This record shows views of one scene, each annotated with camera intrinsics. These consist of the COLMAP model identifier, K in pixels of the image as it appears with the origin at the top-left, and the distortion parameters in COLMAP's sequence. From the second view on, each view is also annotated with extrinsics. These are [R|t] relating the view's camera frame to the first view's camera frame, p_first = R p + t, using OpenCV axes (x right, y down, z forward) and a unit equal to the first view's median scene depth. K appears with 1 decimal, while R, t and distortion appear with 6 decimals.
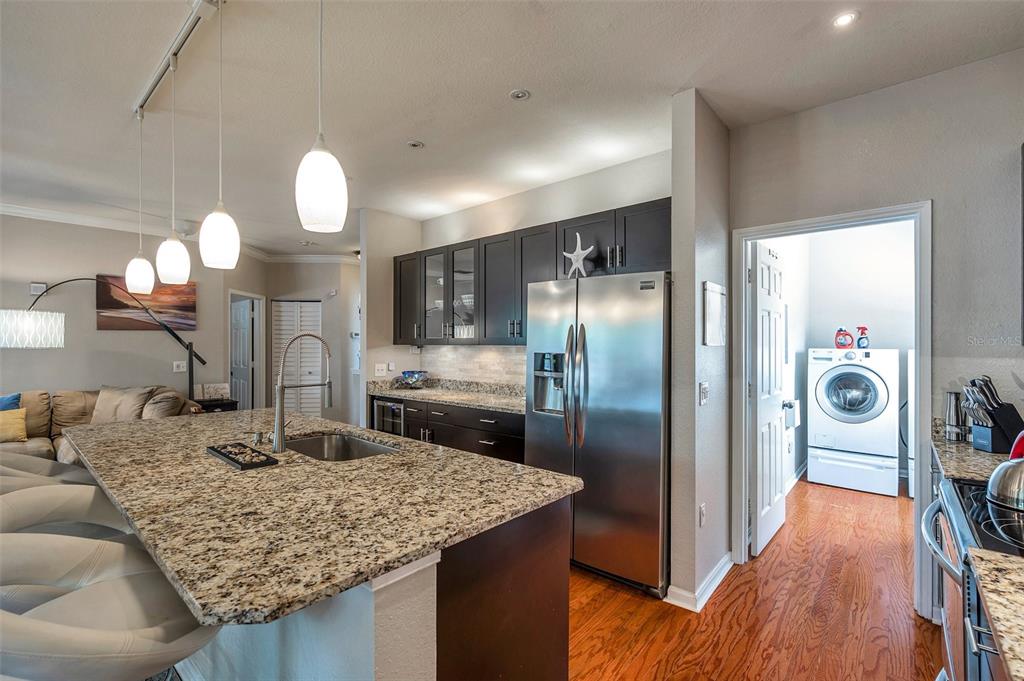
lens RADIAL K [[448.4, 0, 510.4], [0, 448.4, 342.0], [0, 0, 1]] dist [-0.002082, -0.000227]
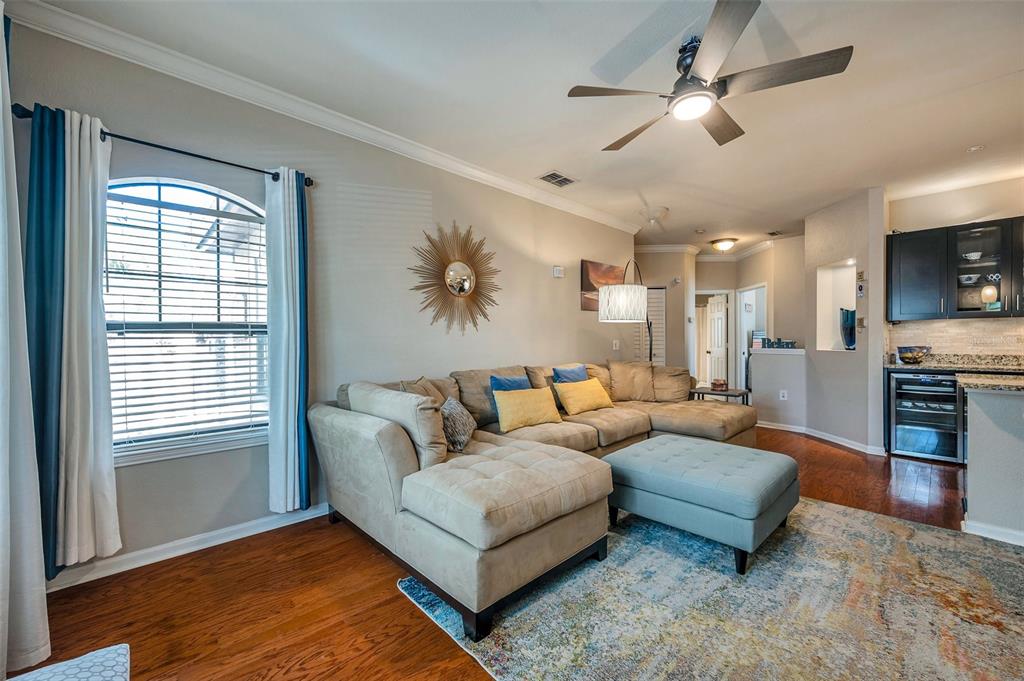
lens RADIAL K [[412.4, 0, 510.3], [0, 412.4, 340.7], [0, 0, 1]] dist [0.000760, 0.000334]
pose [[0.997644, -0.002712, -0.068556, -1.091216], [0.002724, 0.999996, 0.000080, 0.050879], [0.068556, -0.000266, 0.997647, -0.011970]]
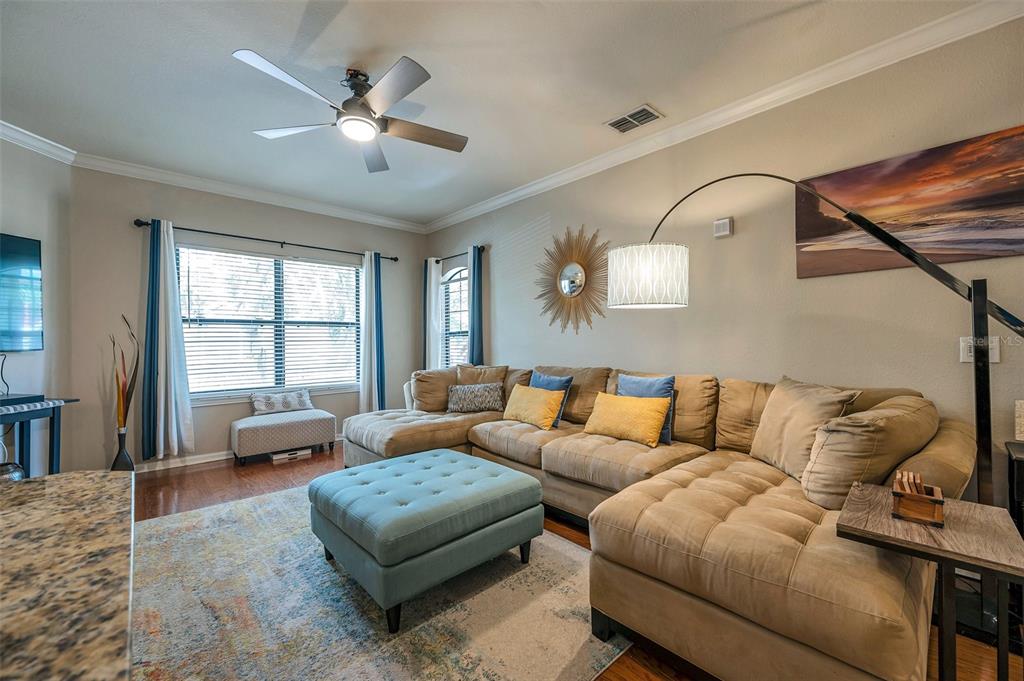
lens RADIAL K [[412.4, 0, 508.7], [0, 412.4, 339.1], [0, 0, 1]] dist [0.000760, 0.000334]
pose [[-0.094764, -0.003813, -0.995492, -0.391736], [0.004142, 0.999982, -0.004225, 0.053996], [0.995491, -0.004524, -0.094747, 0.731596]]
